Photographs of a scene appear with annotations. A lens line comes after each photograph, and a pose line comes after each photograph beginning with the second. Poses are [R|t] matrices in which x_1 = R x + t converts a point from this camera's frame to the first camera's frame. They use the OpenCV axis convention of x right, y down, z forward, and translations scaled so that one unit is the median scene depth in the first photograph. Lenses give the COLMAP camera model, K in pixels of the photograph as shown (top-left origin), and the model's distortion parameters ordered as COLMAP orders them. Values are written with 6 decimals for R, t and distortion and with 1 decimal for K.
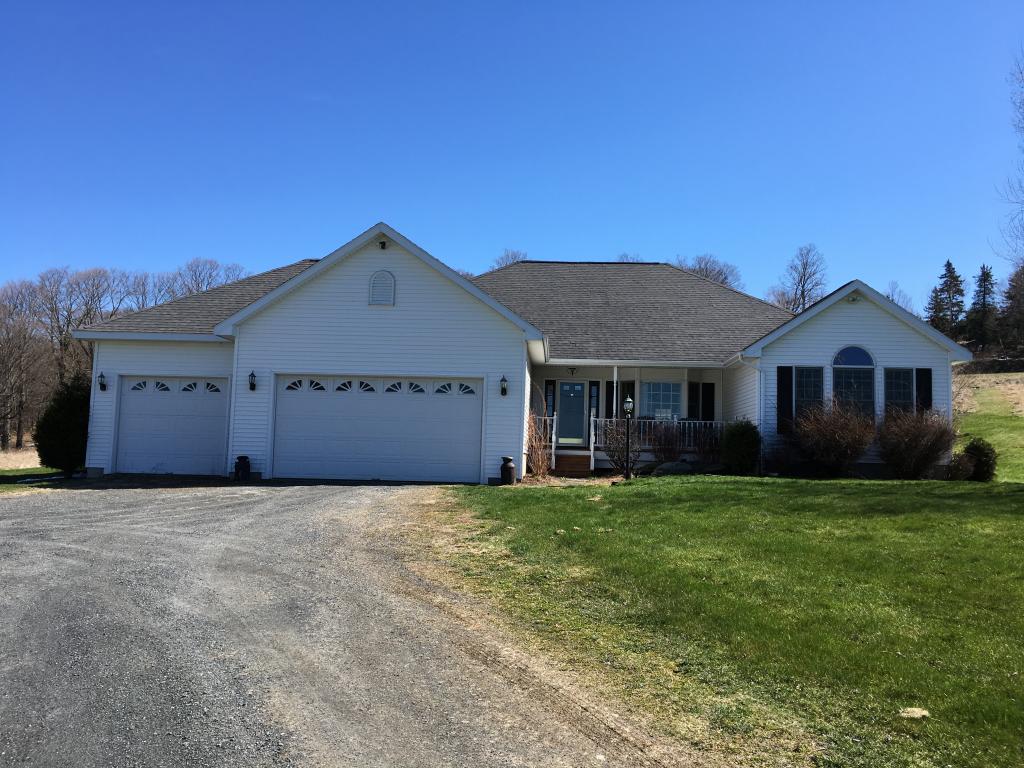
lens RADIAL K [[854.0, 0, 512.0], [0, 854.0, 384.0], [0, 0, 1]] dist [0.041317, -0.000630]
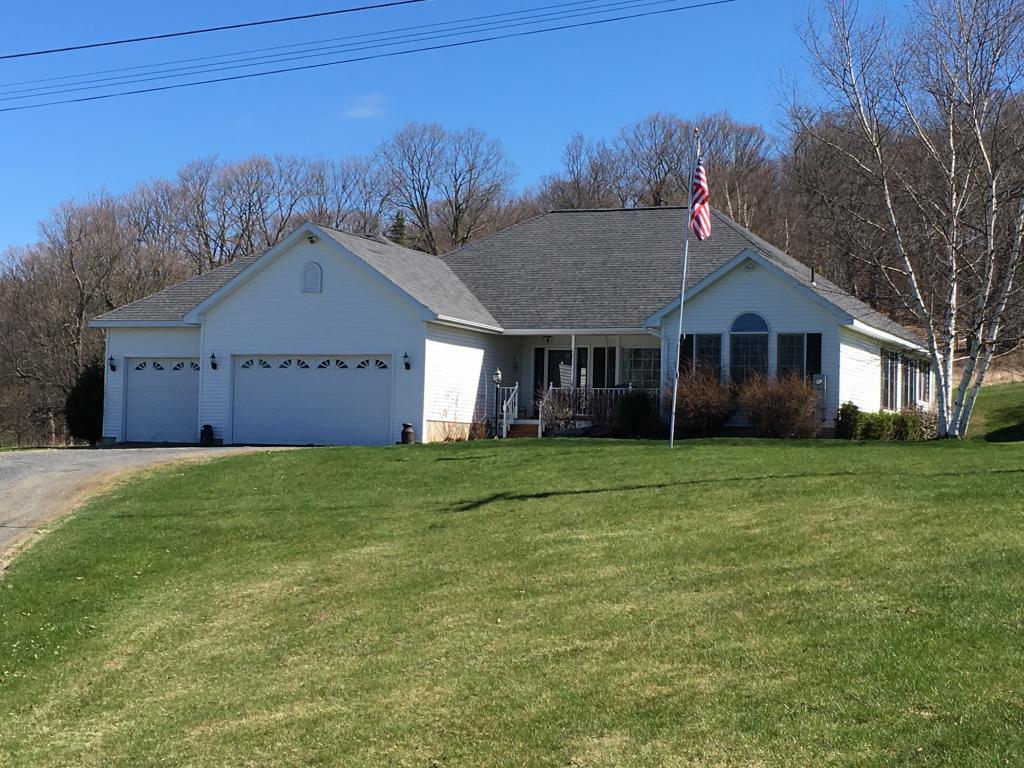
lens RADIAL K [[1797.7, 0, 512.0], [0, 1797.7, 384.0], [0, 0, 1]] dist [0.005330, 0.017971]
pose [[0.940583, -0.017310, -0.339123, 0.857925], [0.030213, 0.999005, 0.032805, -0.038360], [0.338218, -0.041102, 0.940170, -1.106576]]
